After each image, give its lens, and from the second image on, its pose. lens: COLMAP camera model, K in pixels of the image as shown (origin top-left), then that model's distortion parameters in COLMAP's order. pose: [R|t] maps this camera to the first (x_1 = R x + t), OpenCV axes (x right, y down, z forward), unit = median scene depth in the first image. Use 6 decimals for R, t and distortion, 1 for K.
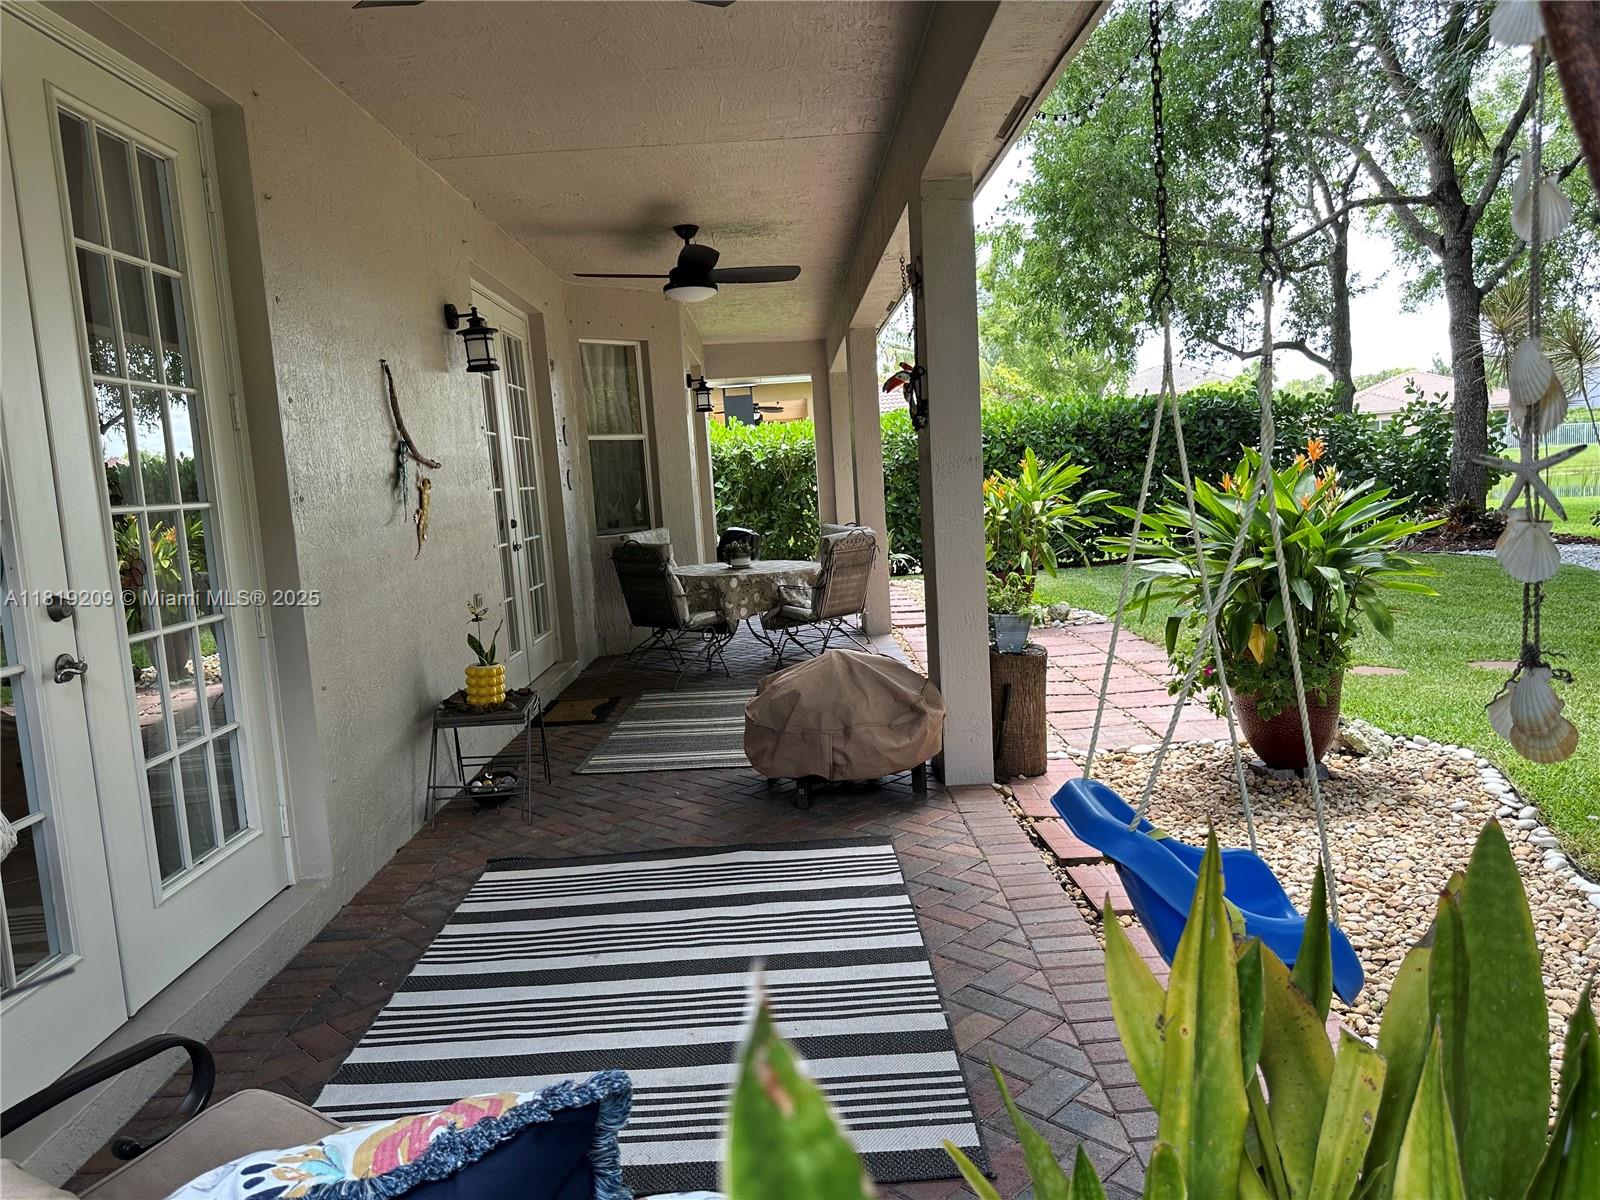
lens RADIAL K [[1129.9, 0, 795.0], [0, 1129.9, 602.8], [0, 0, 1]] dist [0.074036, -0.096165]
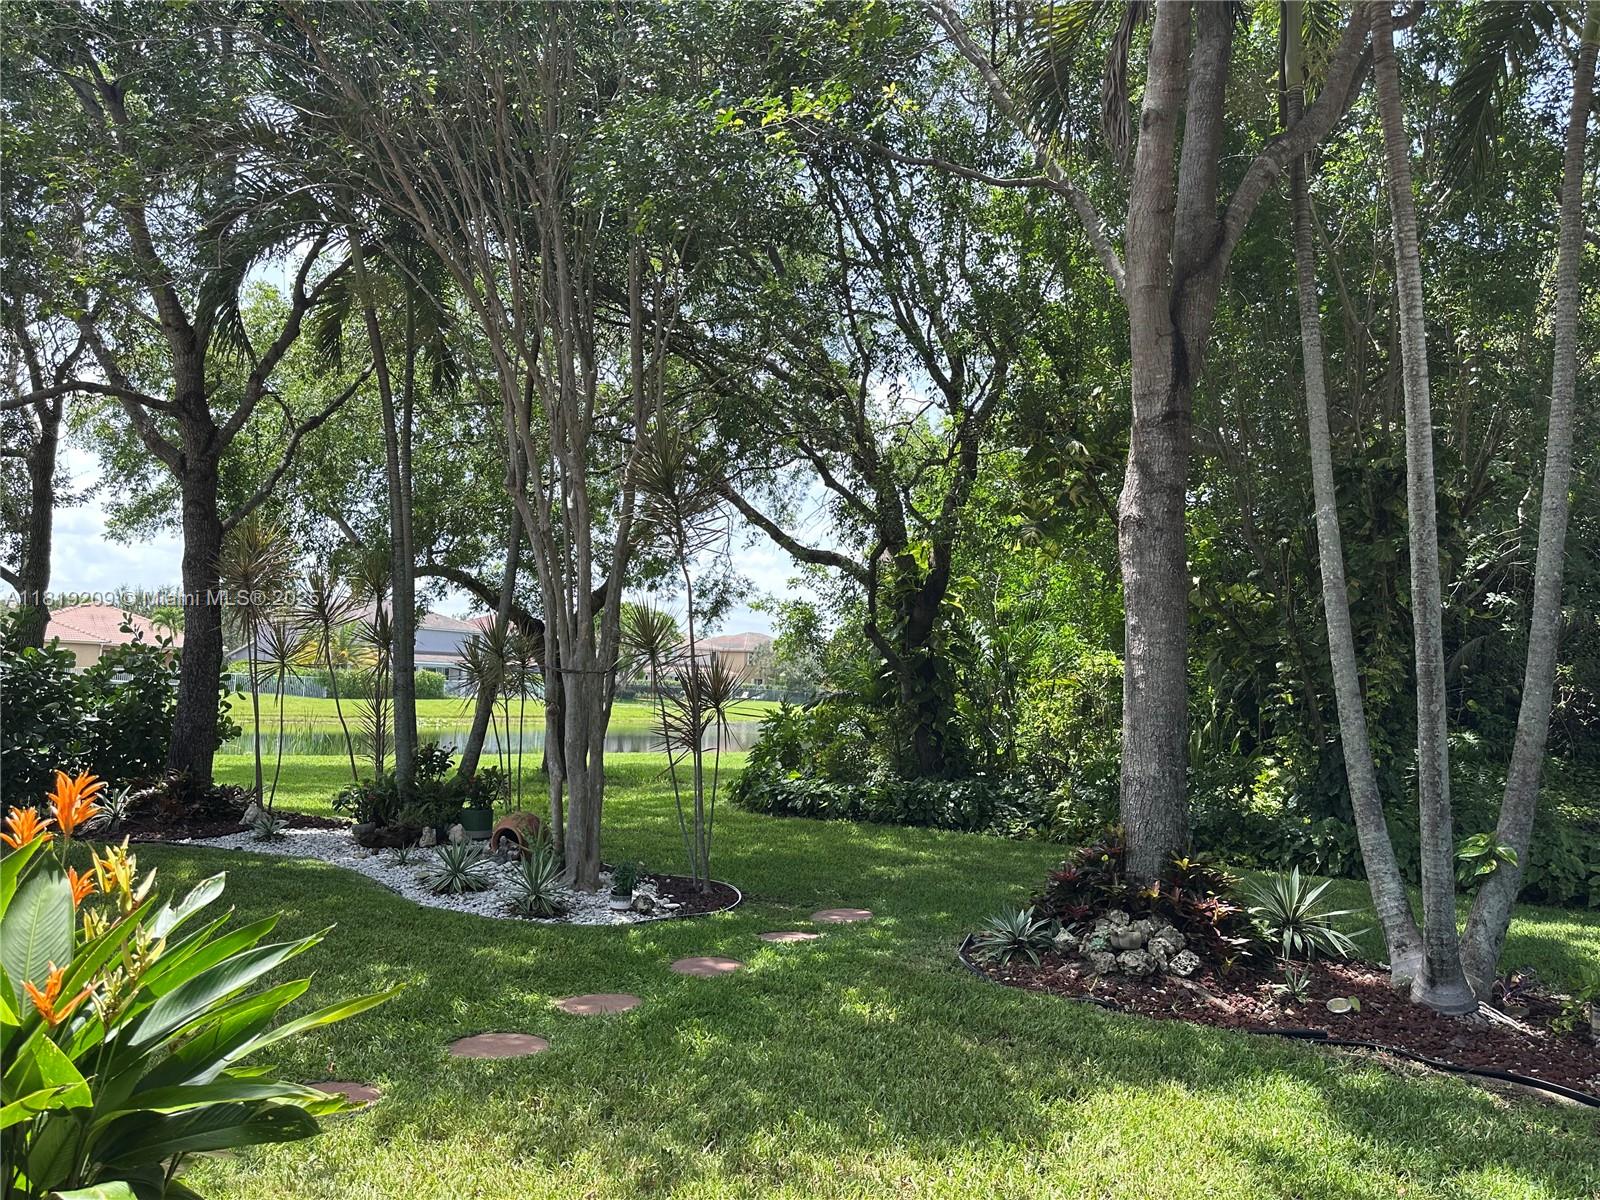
lens RADIAL K [[1129.9, 0, 785.1], [0, 1129.9, 588.5], [0, 0, 1]] dist [0.074036, -0.096165]
pose [[0.498317, 0.159100, 0.852272, 0.199541], [0.029885, 0.979282, -0.200283, -0.097661], [-0.866480, 0.125275, 0.483239, 0.529111]]
